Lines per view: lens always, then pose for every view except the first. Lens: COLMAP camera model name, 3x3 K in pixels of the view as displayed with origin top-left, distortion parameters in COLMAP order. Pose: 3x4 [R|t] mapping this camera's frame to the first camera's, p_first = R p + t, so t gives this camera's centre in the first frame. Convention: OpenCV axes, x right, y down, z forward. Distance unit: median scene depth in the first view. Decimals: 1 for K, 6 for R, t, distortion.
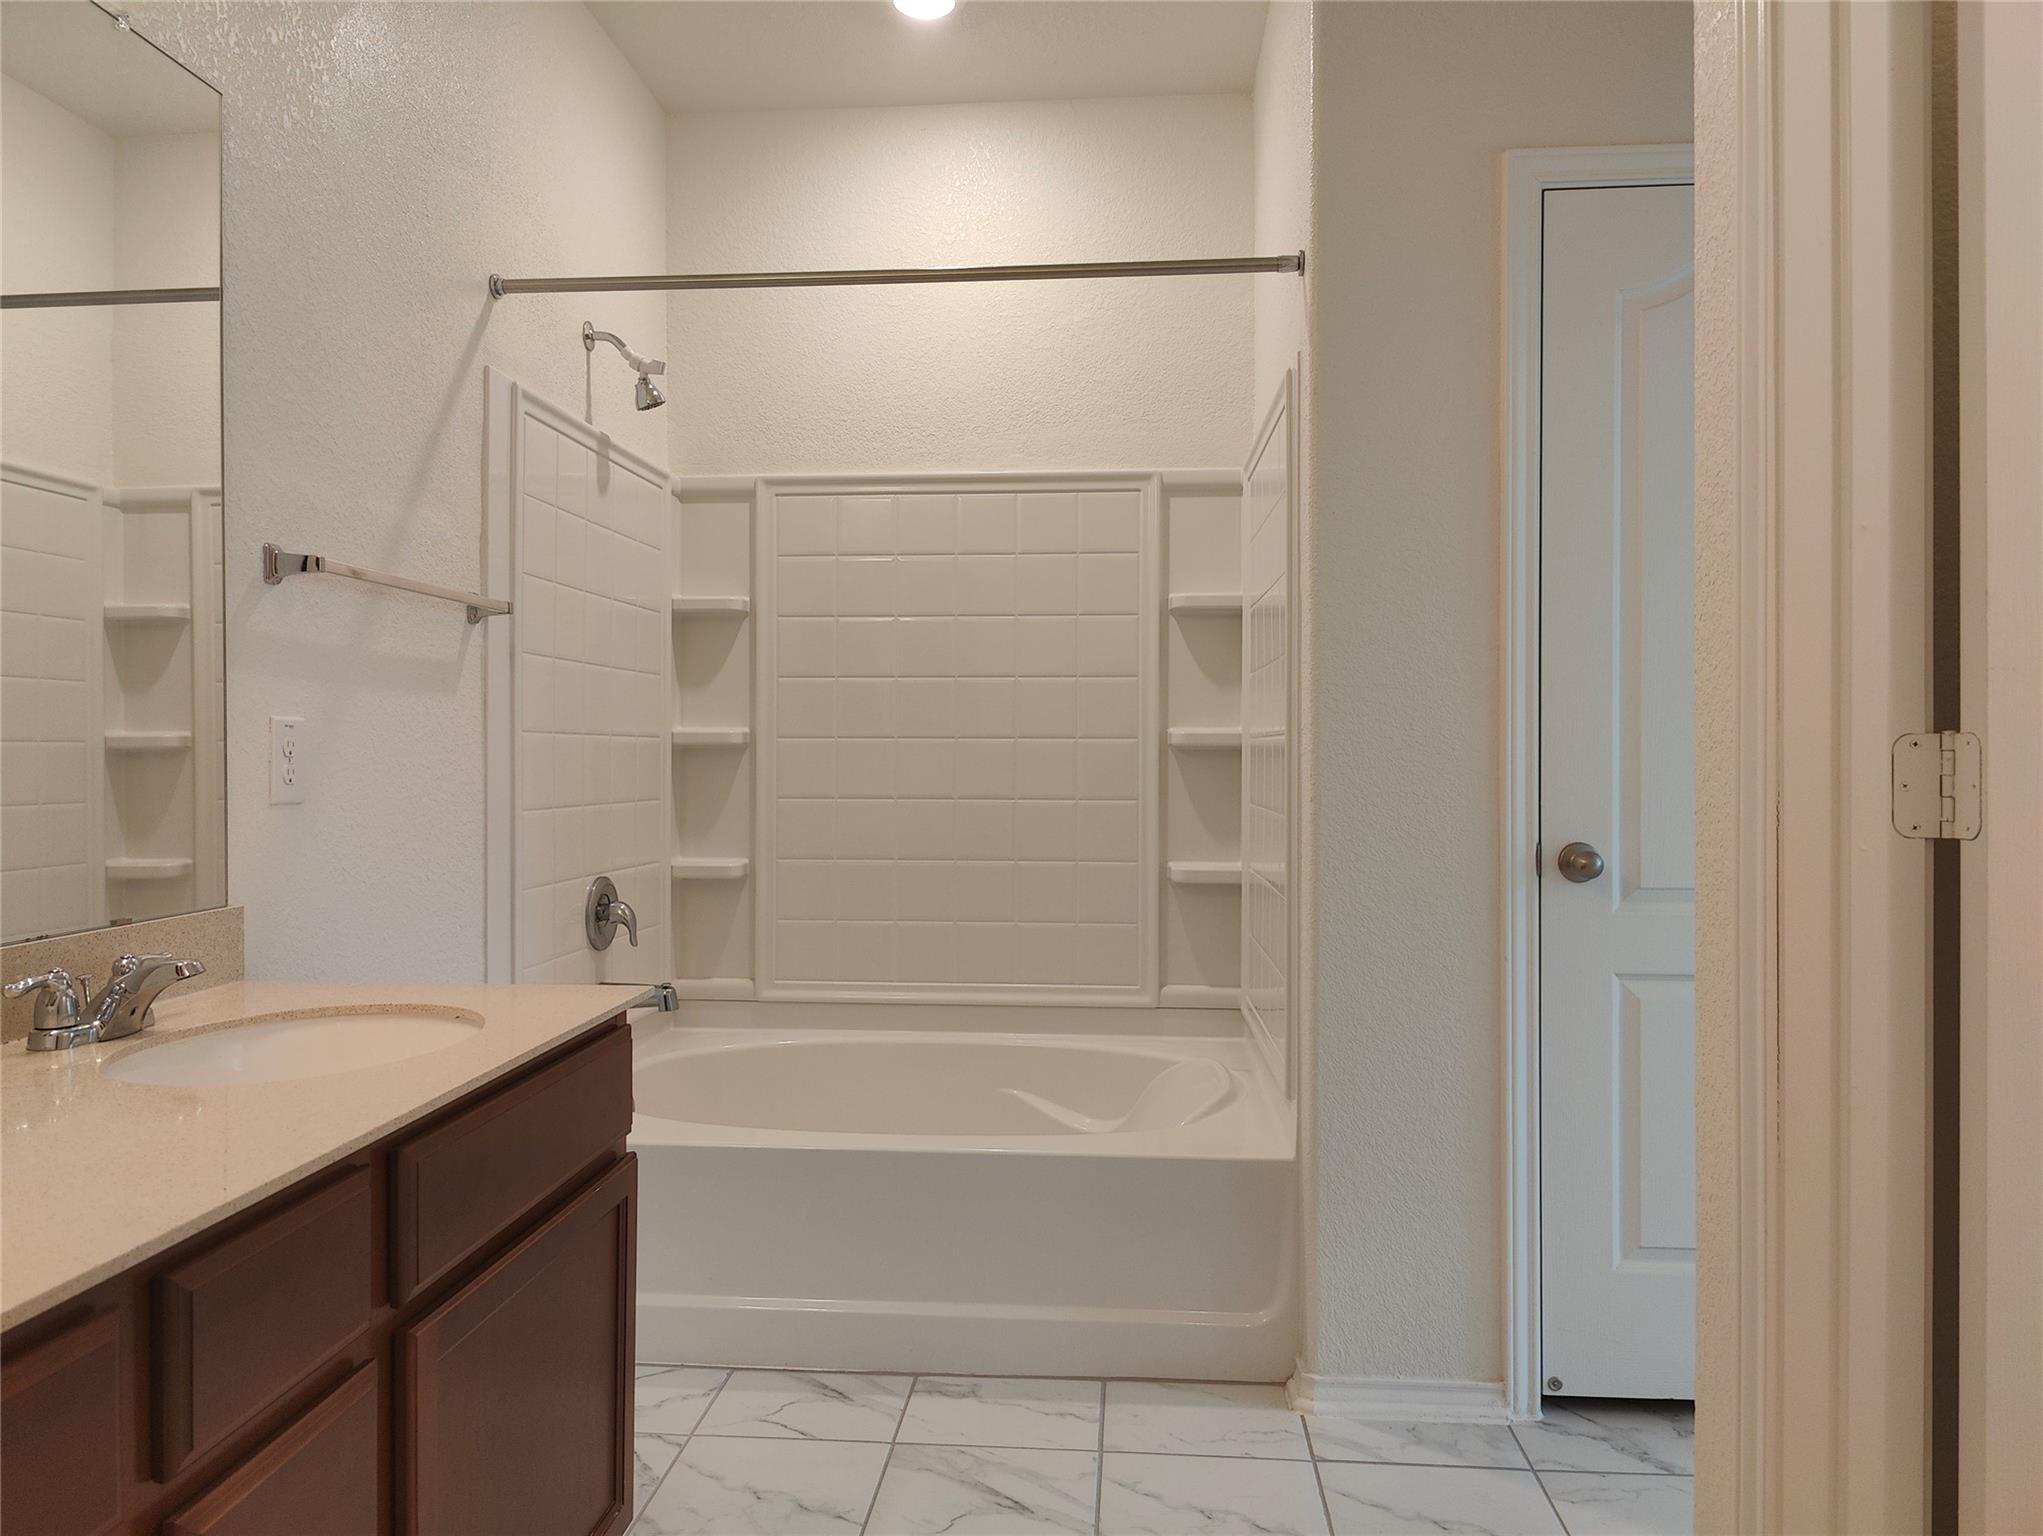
lens RADIAL K [[1424.5, 0, 1010.4], [0, 1424.5, 761.0], [0, 0, 1]] dist [0.015688, -0.003464]
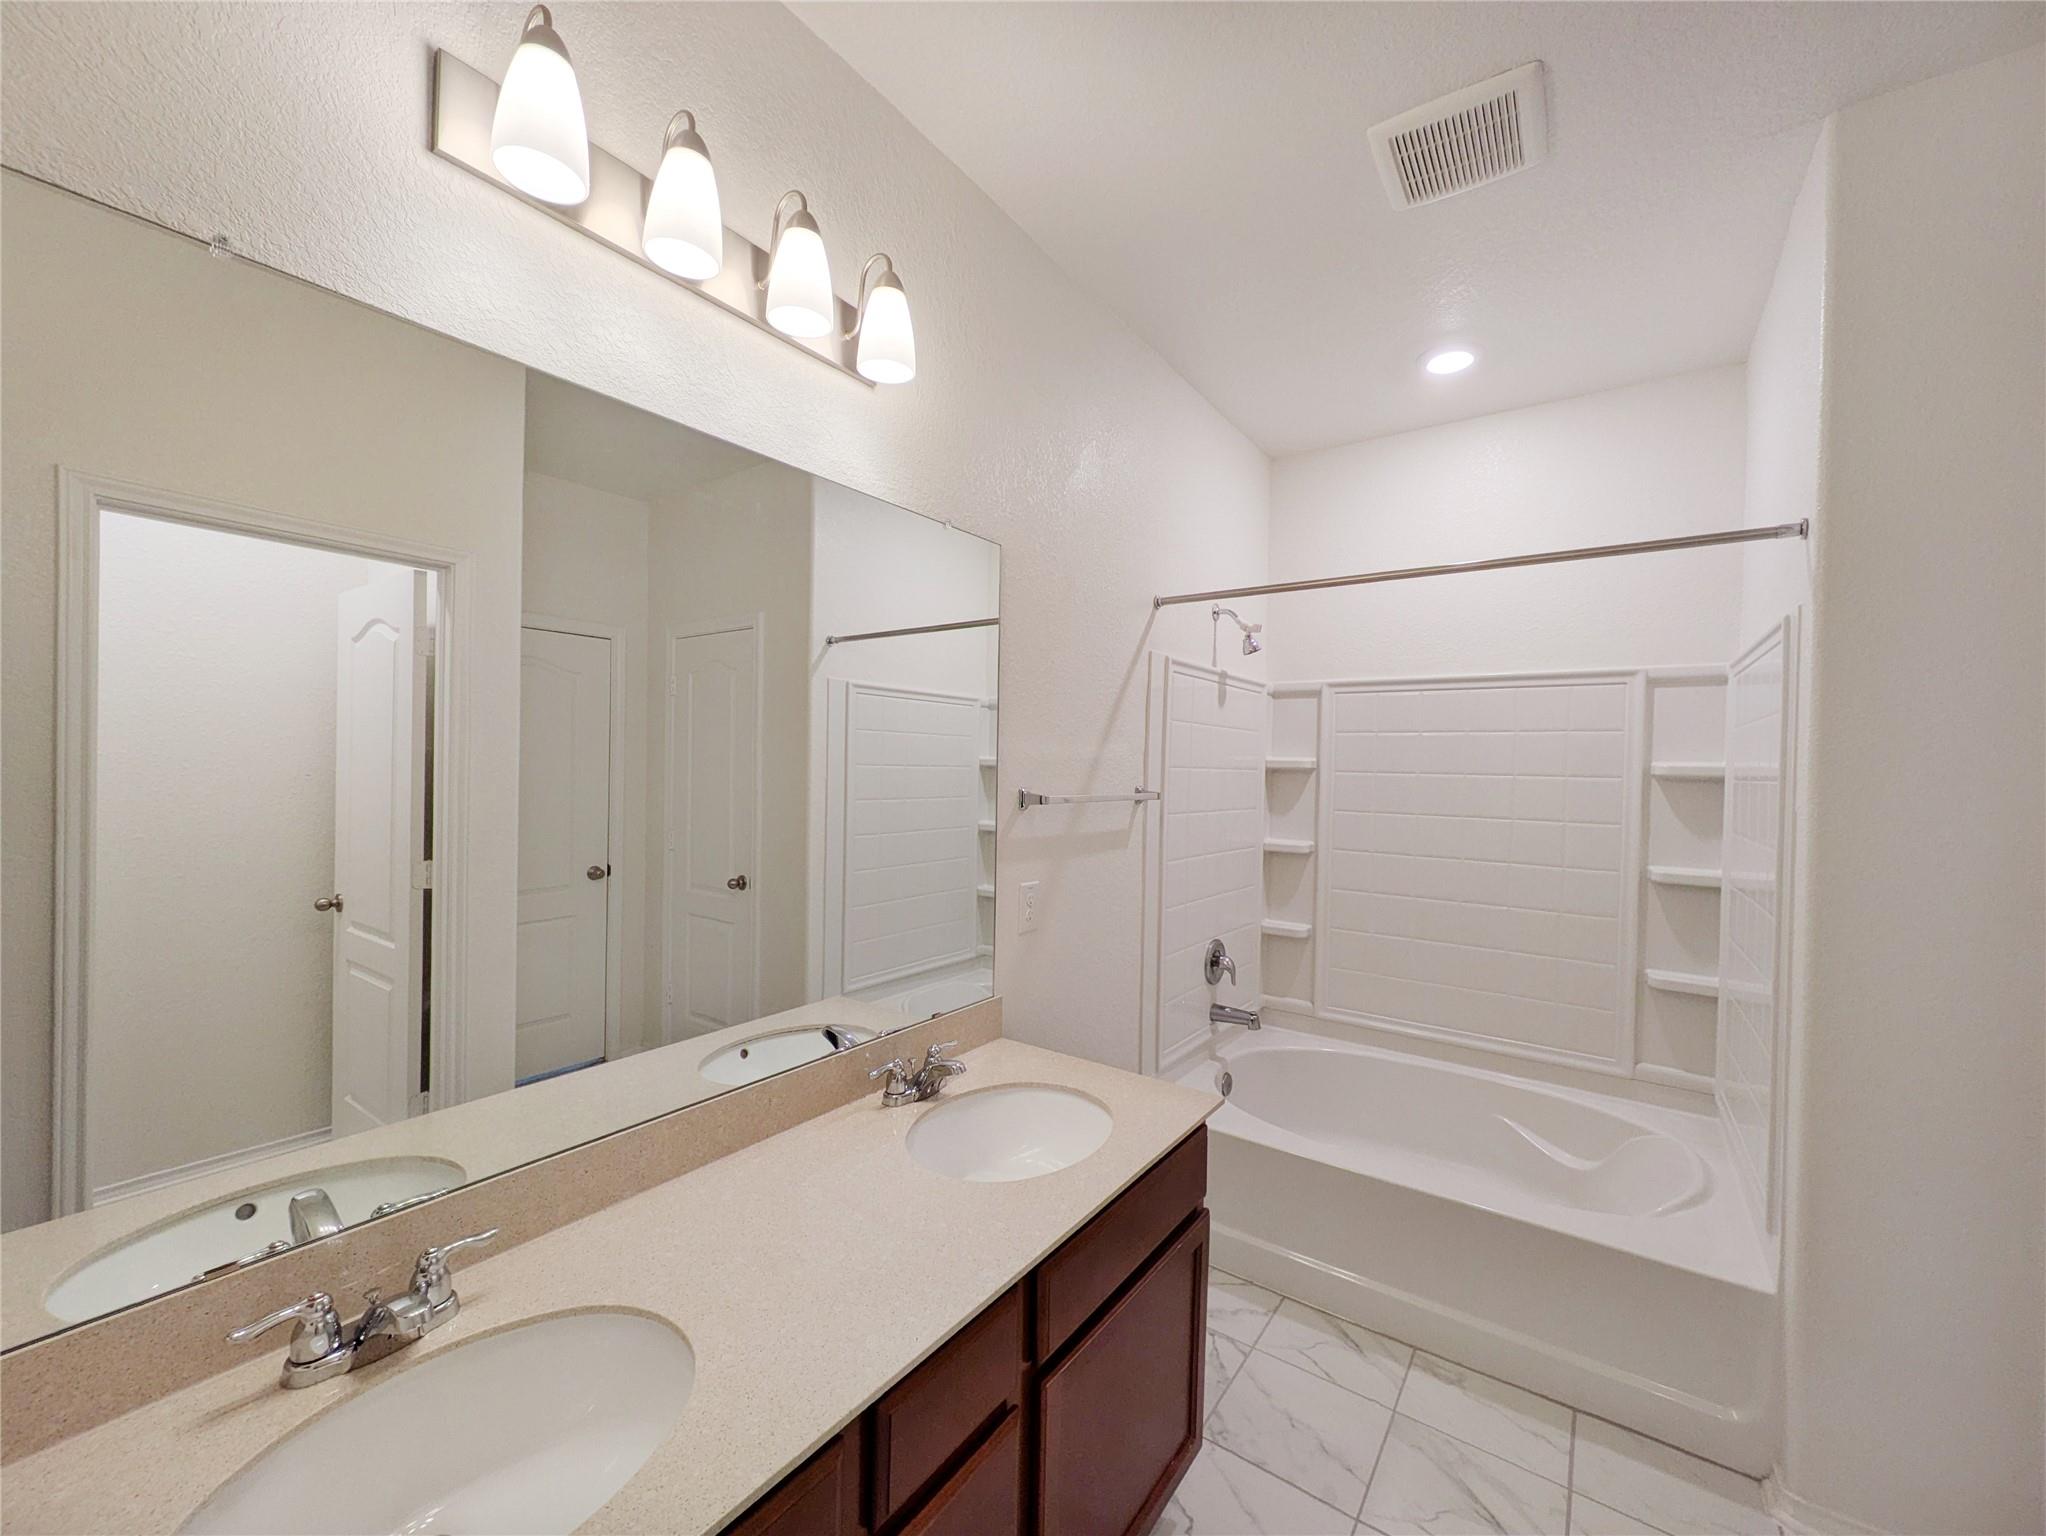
lens RADIAL K [[800.8, 0, 1034.7], [0, 800.8, 770.7], [0, 0, 1]] dist [0.000290, 0.000876]
pose [[0.858062, 0.022165, -0.513068, 0.004757], [-0.020953, 0.999747, 0.008148, -0.126275], [0.513119, 0.003758, 0.858309, 0.105444]]
